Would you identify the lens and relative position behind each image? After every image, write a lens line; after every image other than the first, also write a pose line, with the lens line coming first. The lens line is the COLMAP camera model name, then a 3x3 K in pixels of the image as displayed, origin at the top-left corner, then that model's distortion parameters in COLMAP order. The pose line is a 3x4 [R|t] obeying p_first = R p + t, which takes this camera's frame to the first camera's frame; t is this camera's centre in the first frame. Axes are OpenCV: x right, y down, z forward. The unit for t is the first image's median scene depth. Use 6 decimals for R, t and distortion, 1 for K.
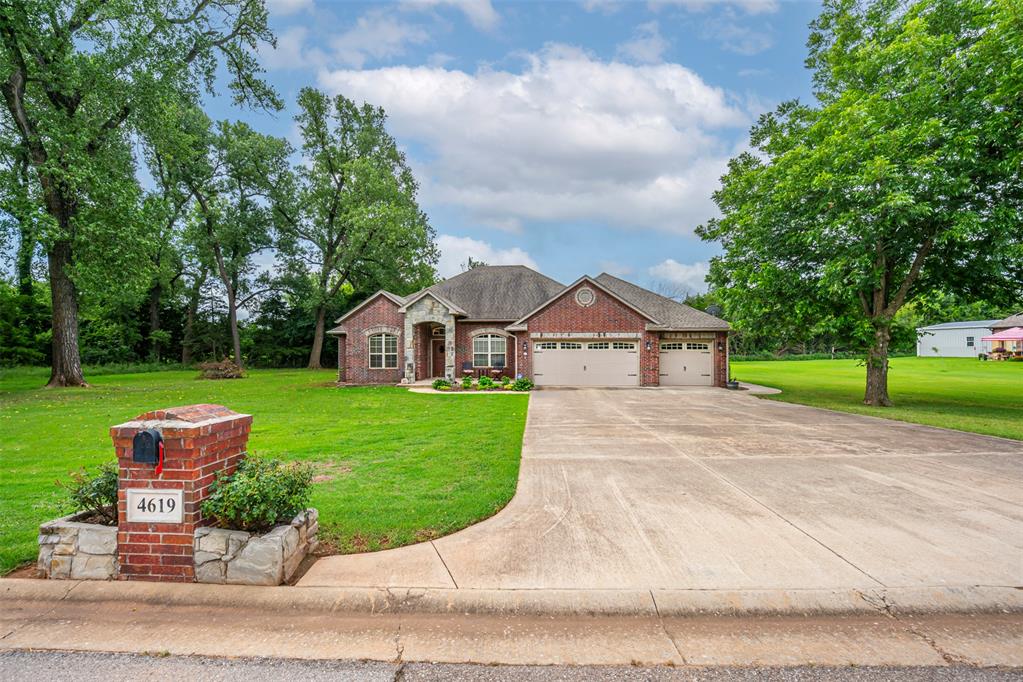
lens RADIAL K [[424.5, 0, 515.7], [0, 424.5, 385.3], [0, 0, 1]] dist [-0.002331, -0.000494]
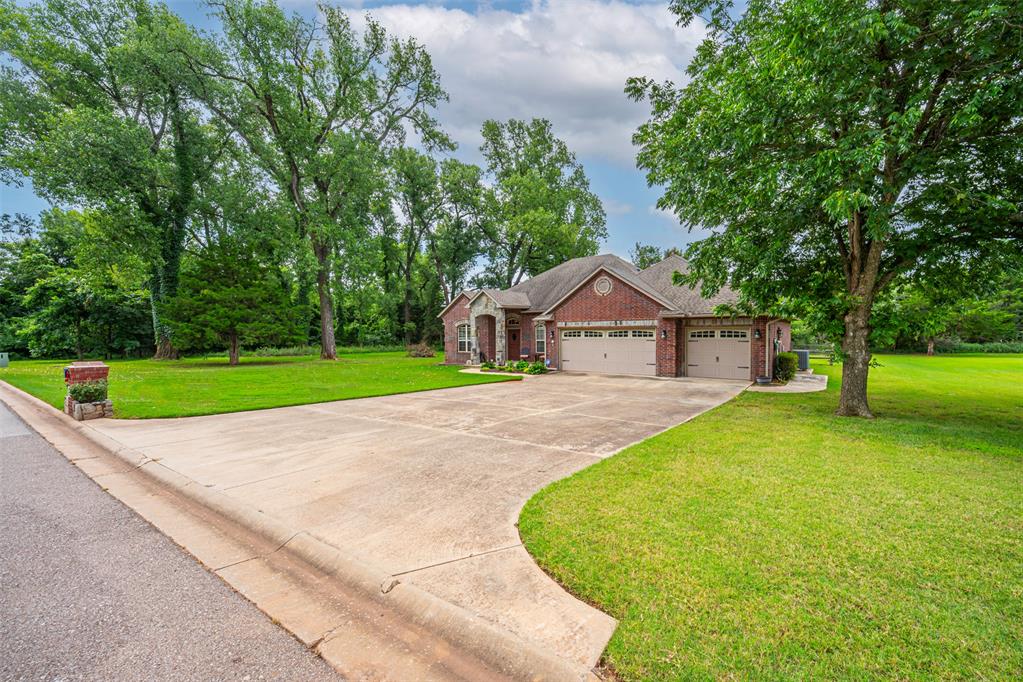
lens RADIAL K [[411.9, 0, 524.9], [0, 411.9, 392.4], [0, 0, 1]] dist [-0.001271, -0.000184]
pose [[0.847615, 0.071331, -0.525795, 0.526528], [-0.041756, 0.996817, 0.067918, -0.011012], [0.528966, -0.035613, 0.847895, 0.040324]]
